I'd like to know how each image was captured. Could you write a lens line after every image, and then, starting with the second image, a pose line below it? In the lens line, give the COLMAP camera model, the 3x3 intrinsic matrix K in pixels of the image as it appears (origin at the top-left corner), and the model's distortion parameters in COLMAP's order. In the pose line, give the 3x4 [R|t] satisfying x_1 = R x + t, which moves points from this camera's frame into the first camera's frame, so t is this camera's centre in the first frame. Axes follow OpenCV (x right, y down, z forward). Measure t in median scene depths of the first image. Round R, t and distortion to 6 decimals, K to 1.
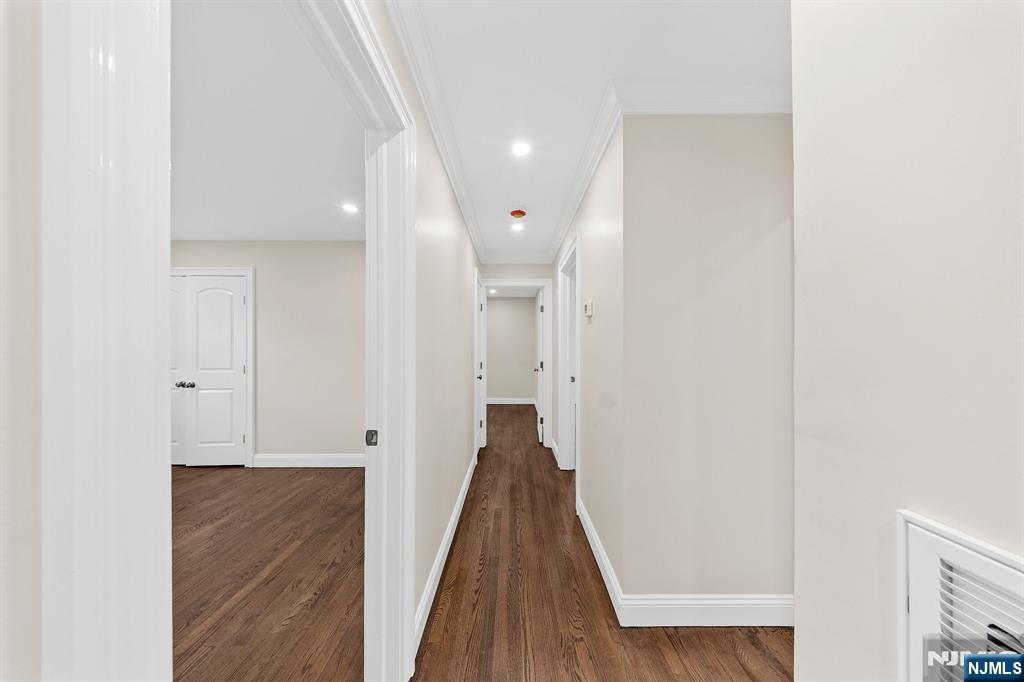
lens RADIAL K [[307.7, 0, 511.0], [0, 307.7, 350.8], [0, 0, 1]] dist [-0.000606, 0.000028]
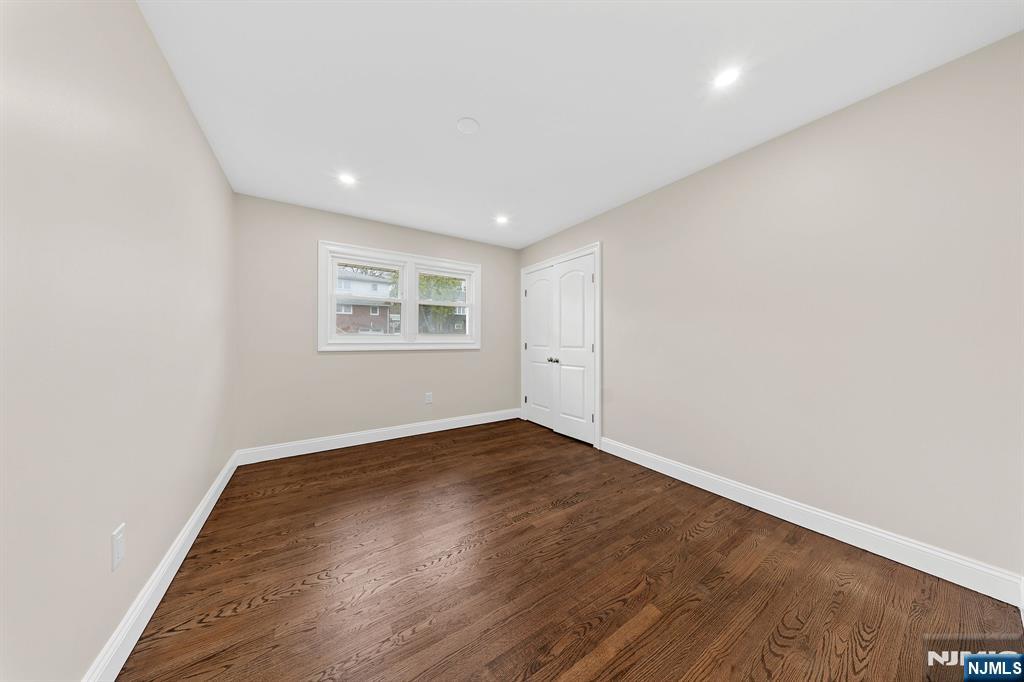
lens RADIAL K [[303.9, 0, 510.7], [0, 303.9, 339.0], [0, 0, 1]] dist [-0.000417, -0.000015]
pose [[0.549400, -0.005746, -0.835540, -0.252417], [-0.000514, 0.999974, -0.007215, 0.050653], [0.835559, 0.004393, 0.549382, 0.311209]]
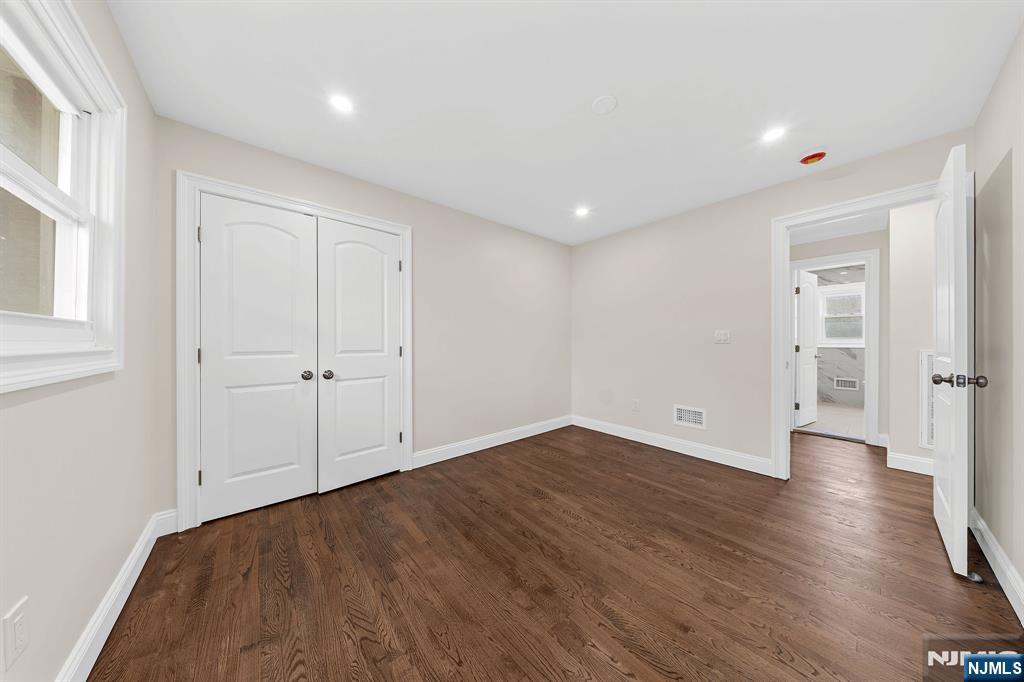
lens RADIAL K [[303.6, 0, 515.2], [0, 303.6, 339.3], [0, 0, 1]] dist [0.008478, 0.000026]
pose [[0.758695, 0.003120, 0.651438, -1.477162], [0.000491, 0.999986, -0.005362, 0.043148], [-0.651446, 0.004388, 0.758683, 0.252388]]
